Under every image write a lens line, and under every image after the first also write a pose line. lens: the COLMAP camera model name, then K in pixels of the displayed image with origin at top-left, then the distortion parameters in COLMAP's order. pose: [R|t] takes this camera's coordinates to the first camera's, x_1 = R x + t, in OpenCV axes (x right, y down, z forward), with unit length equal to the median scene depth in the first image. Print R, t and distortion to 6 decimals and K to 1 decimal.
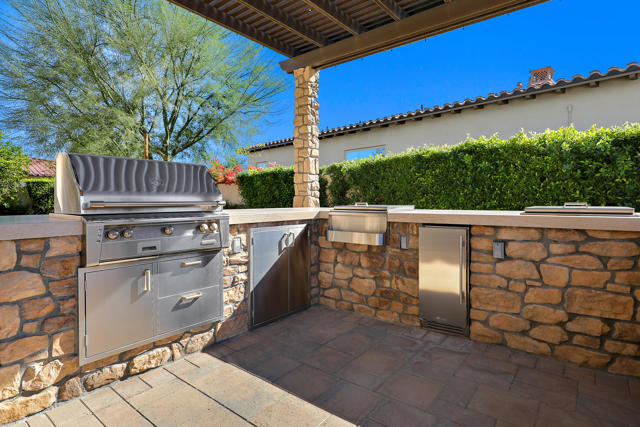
lens RADIAL K [[340.2, 0, 331.8], [0, 340.2, 199.1], [0, 0, 1]] dist [0.001682, -0.000658]
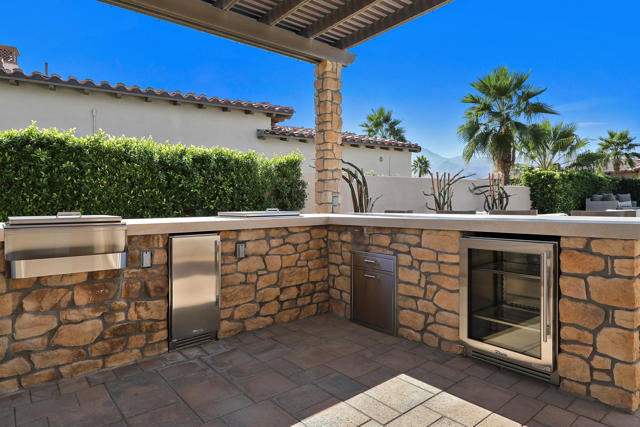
lens RADIAL K [[384.2, 0, 321.0], [0, 384.2, 211.2], [0, 0, 1]] dist [-0.003974, -0.001921]
pose [[0.208714, -0.014086, 0.977875, -0.669993], [0.005263, 0.999898, 0.013280, 0.002176], [-0.977962, 0.002375, 0.208767, 0.437780]]
